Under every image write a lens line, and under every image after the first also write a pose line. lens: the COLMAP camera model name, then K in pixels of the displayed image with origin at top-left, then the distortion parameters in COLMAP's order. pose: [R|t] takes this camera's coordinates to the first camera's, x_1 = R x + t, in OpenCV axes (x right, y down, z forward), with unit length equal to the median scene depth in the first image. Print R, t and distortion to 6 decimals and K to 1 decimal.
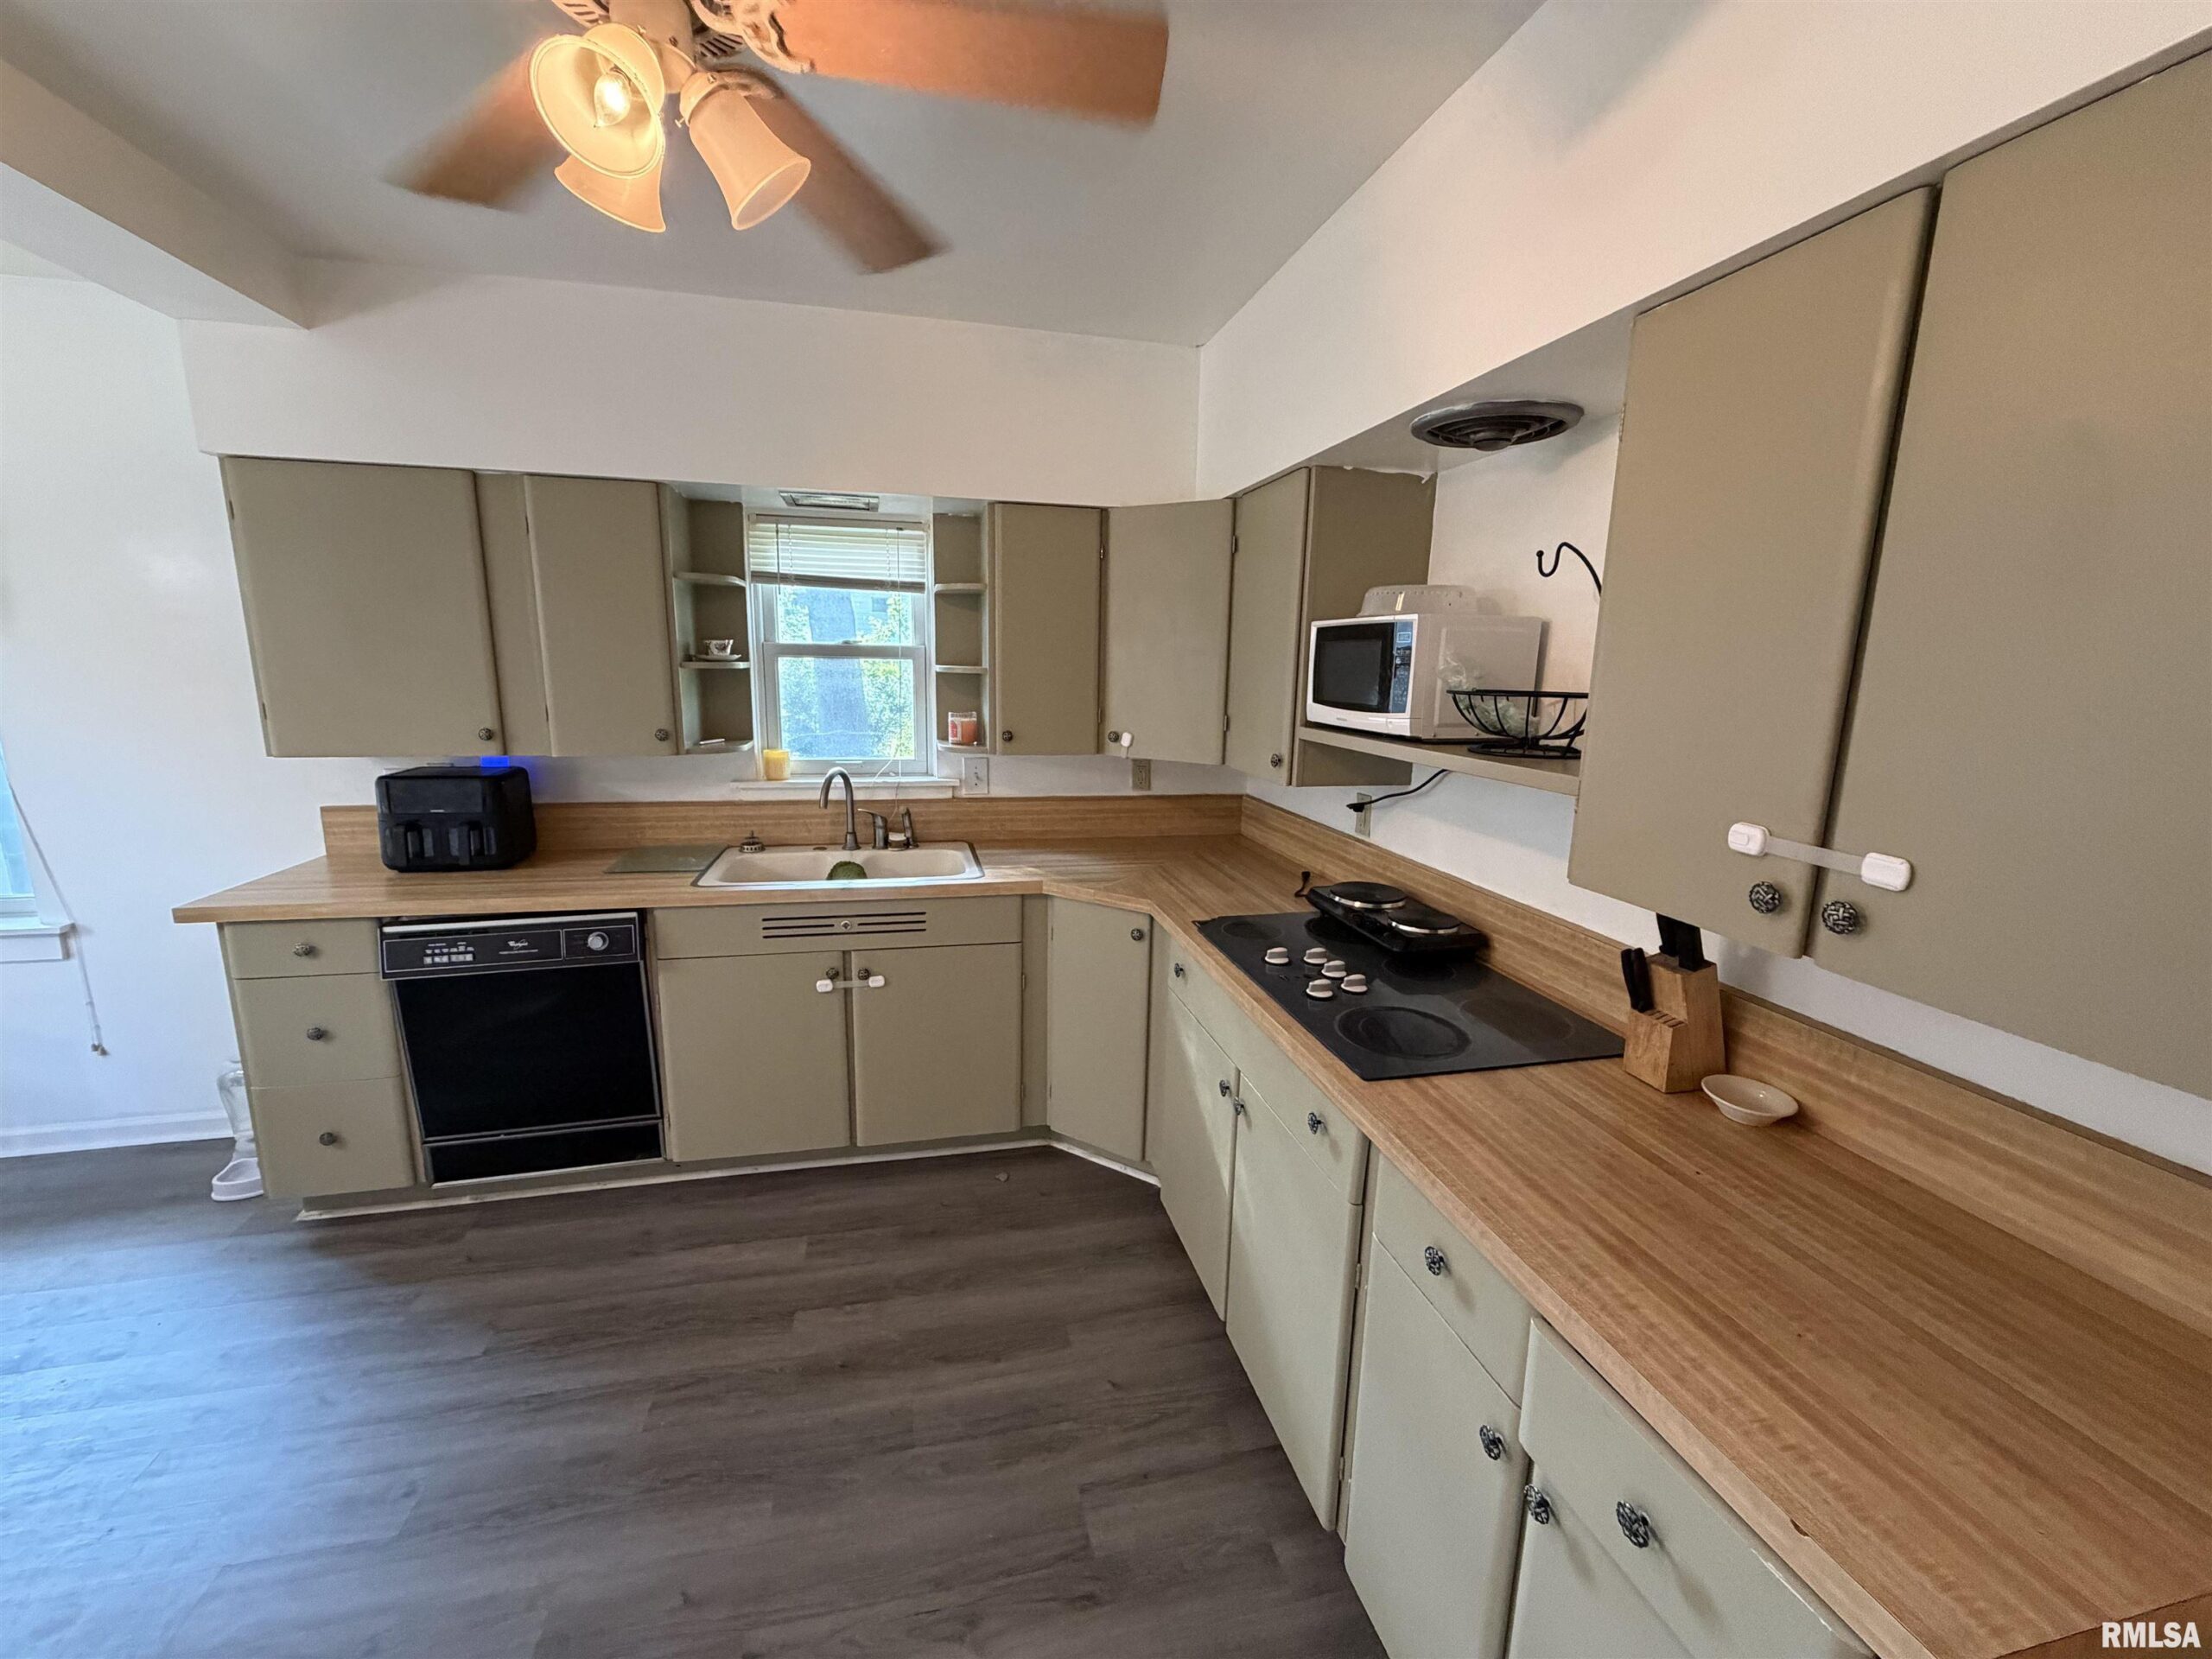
lens RADIAL K [[881.6, 0, 1098.7], [0, 881.6, 832.9], [0, 0, 1]] dist [0.000123, -0.000550]
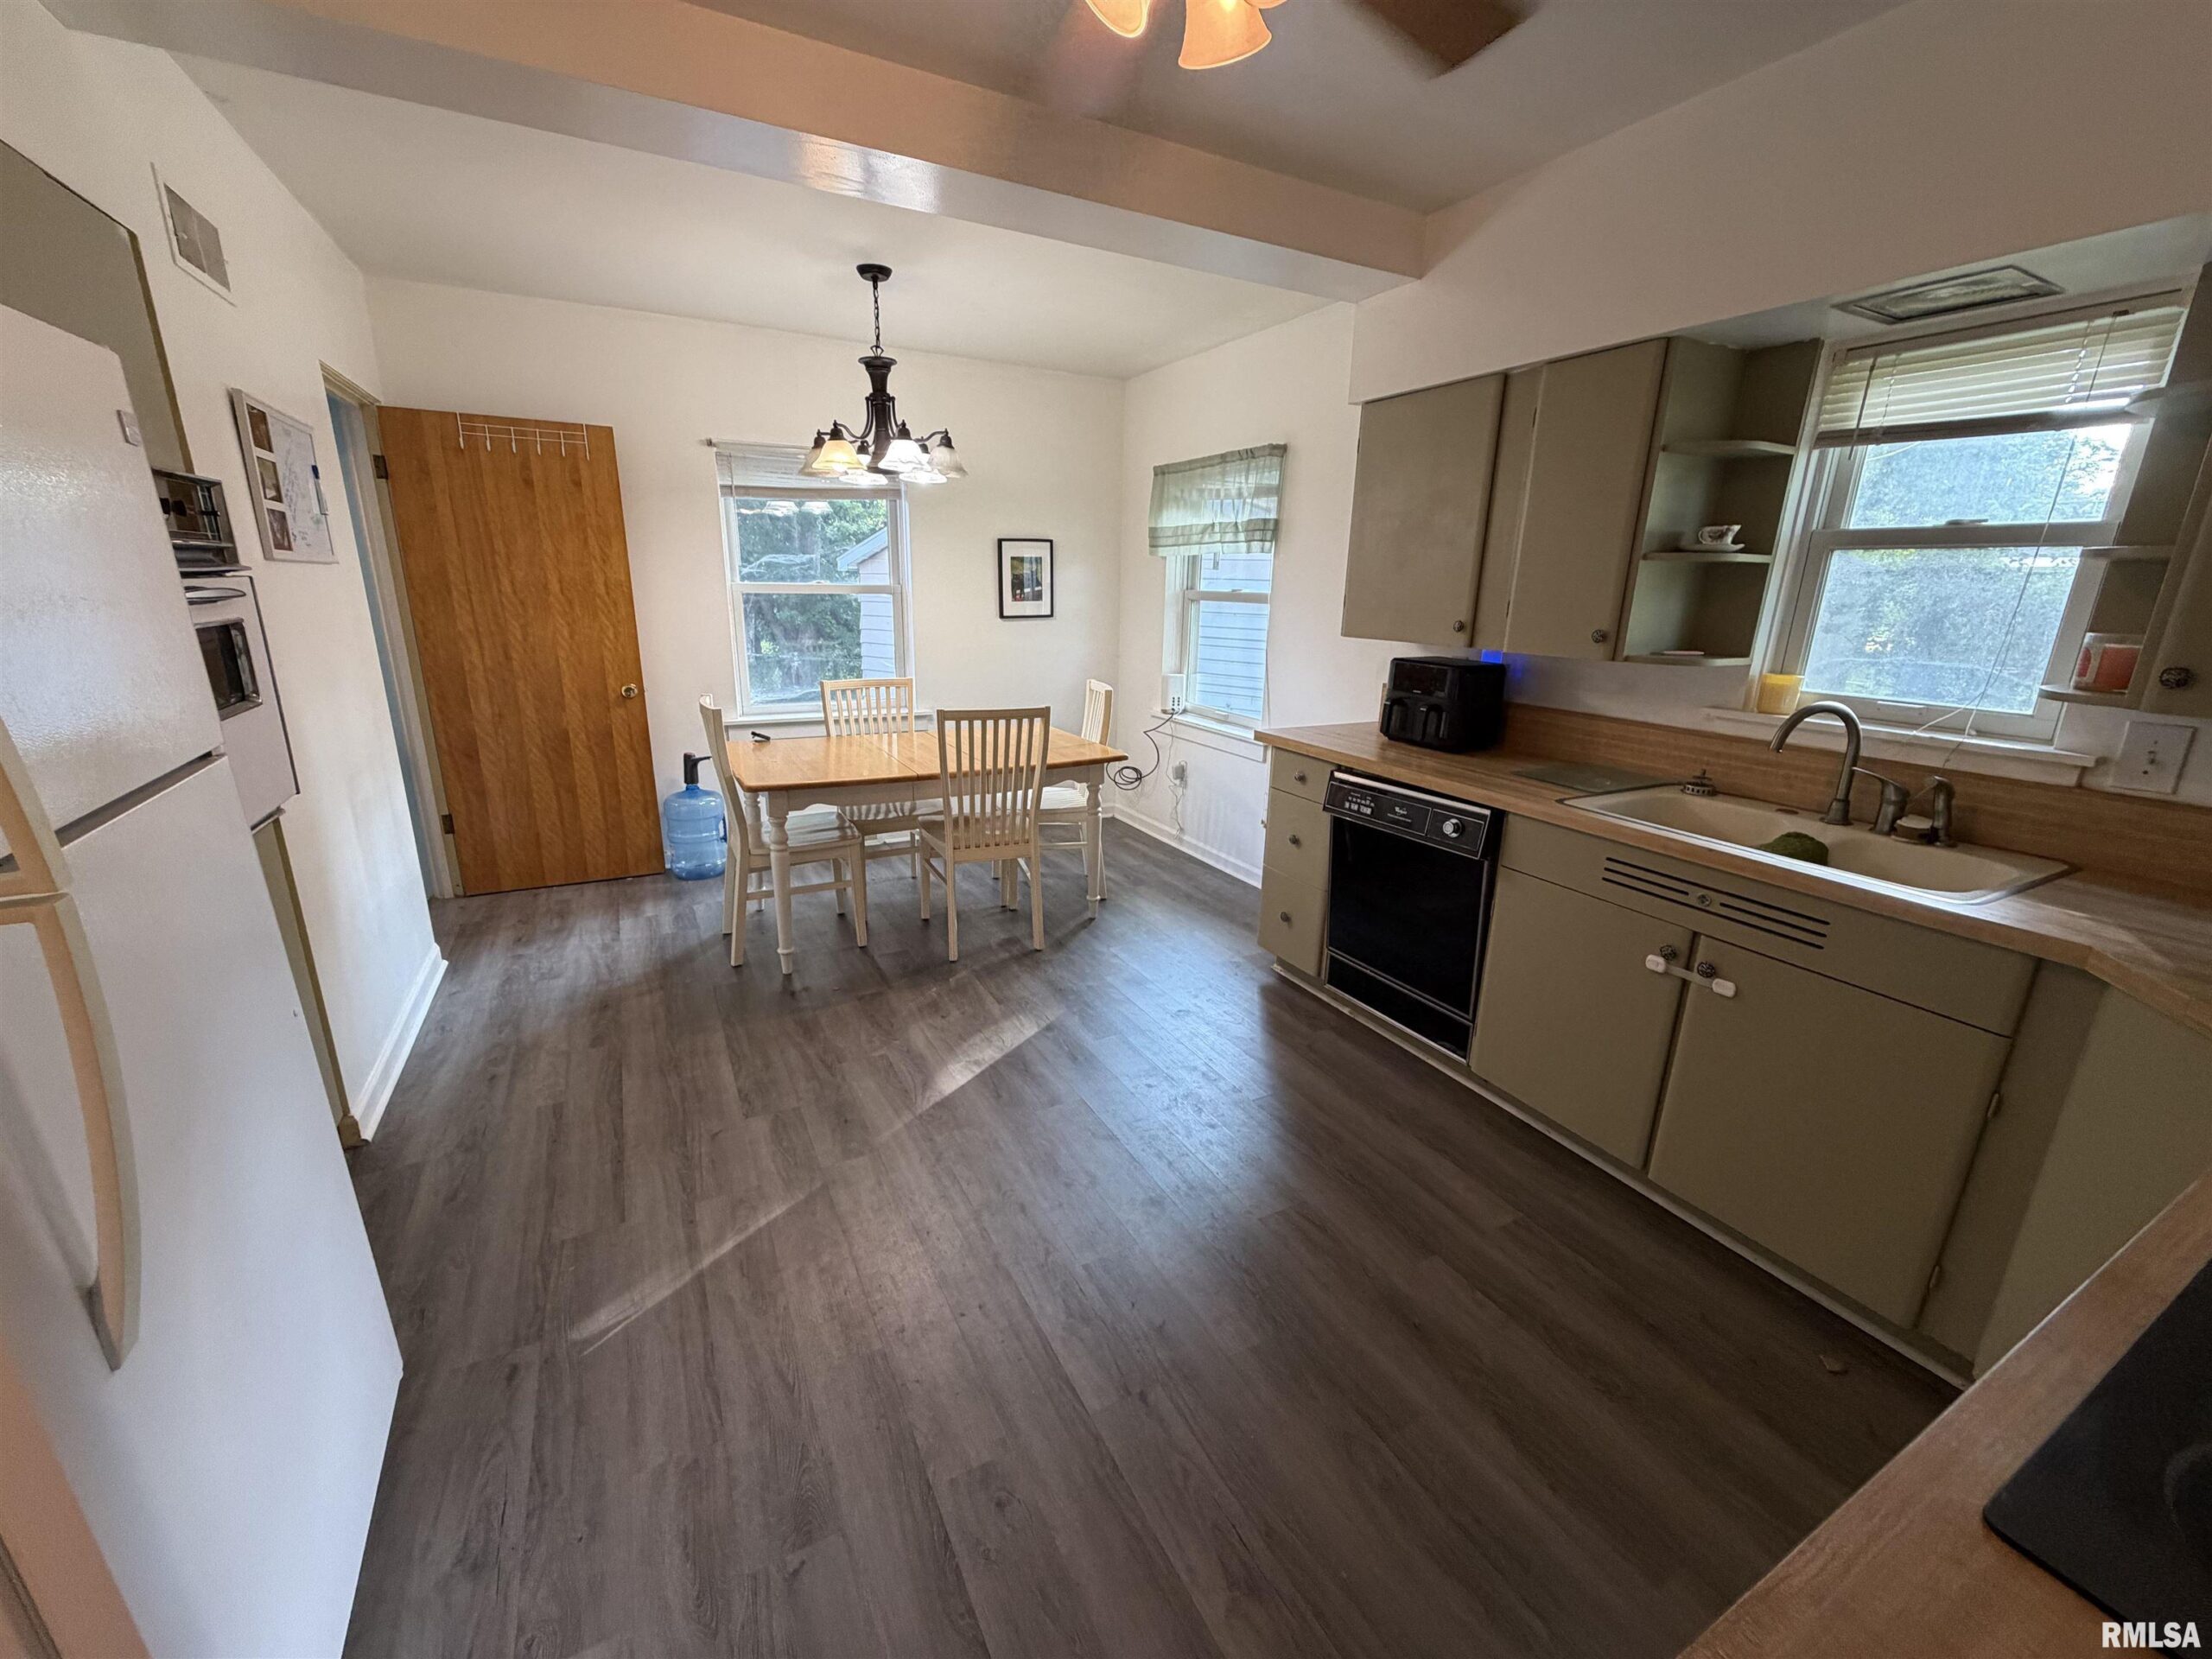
lens RADIAL K [[881.6, 0, 1096.1], [0, 881.6, 833.3], [0, 0, 1]] dist [0.000123, -0.000550]
pose [[0.251588, 0.252449, -0.934330, 0.268469], [-0.203361, 0.957620, 0.203982, 0.002896], [0.946228, 0.138687, 0.292264, 0.276497]]
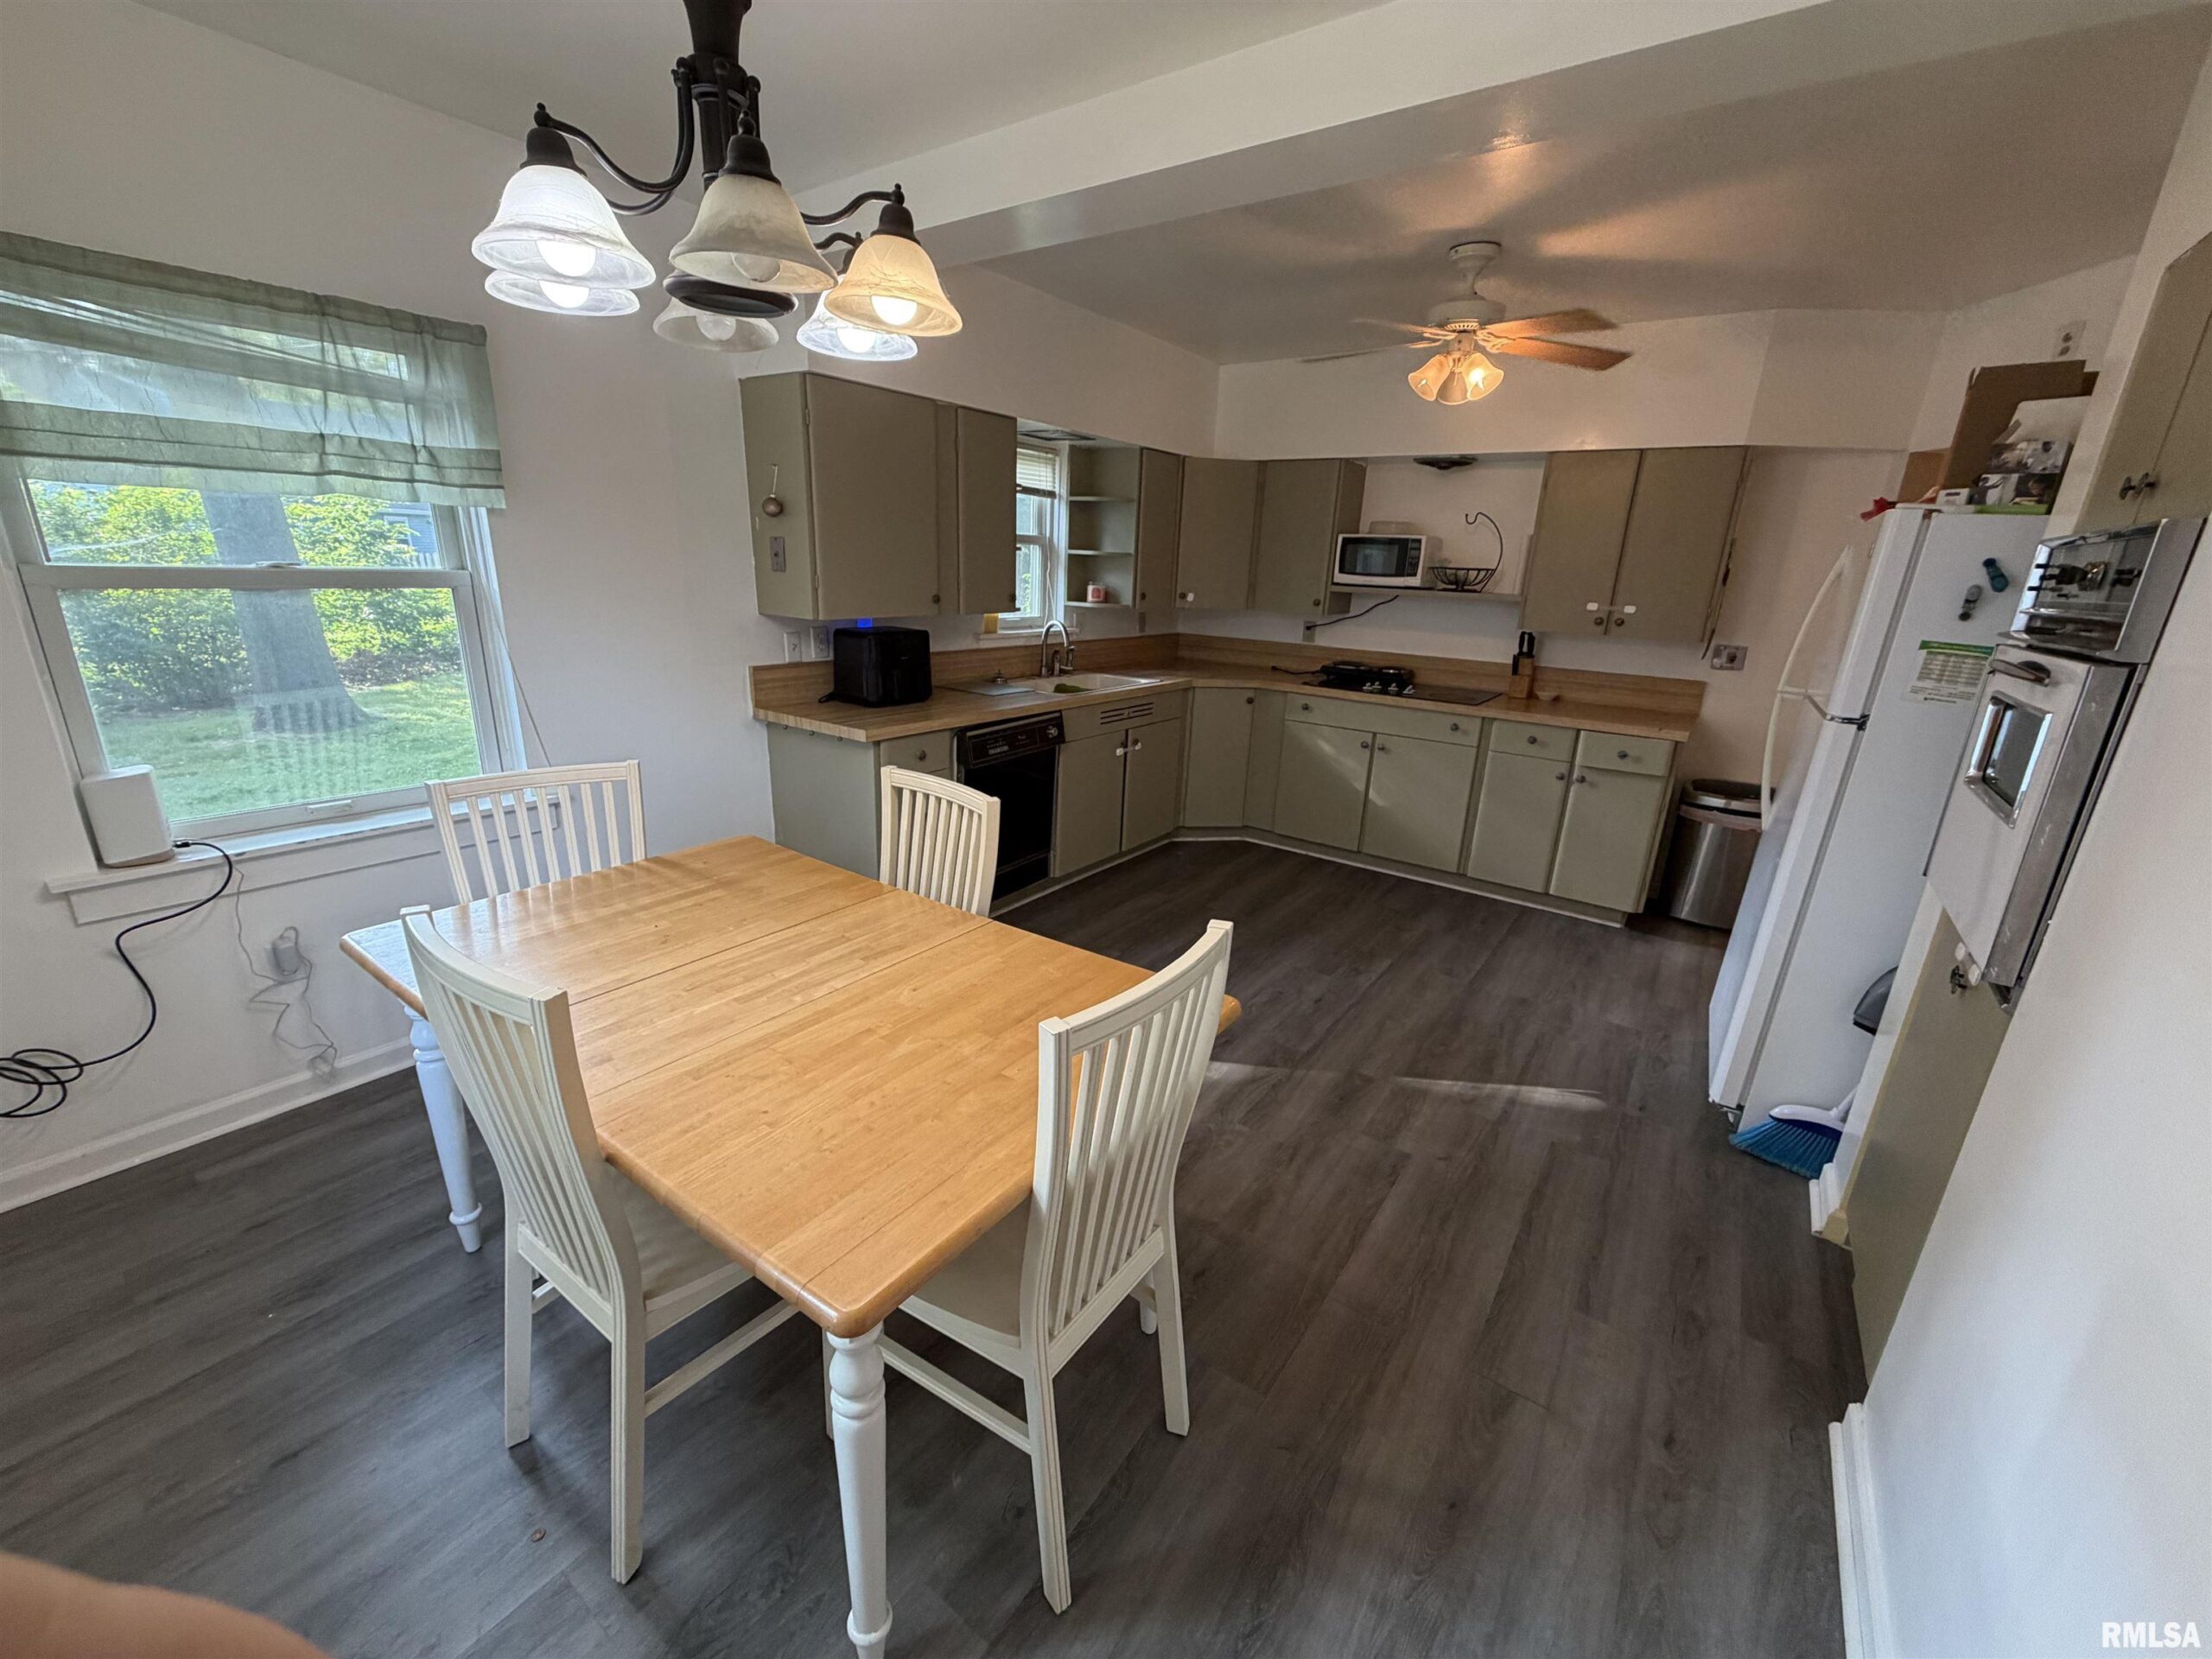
lens RADIAL K [[881.6, 0, 1097.8], [0, 881.6, 827.4], [0, 0, 1]] dist [0.000123, -0.000550]
pose [[0.753874, -0.184626, 0.630545, -1.394144], [0.105760, 0.981291, 0.160880, 0.041776], [-0.648451, -0.054597, 0.759296, -0.230371]]
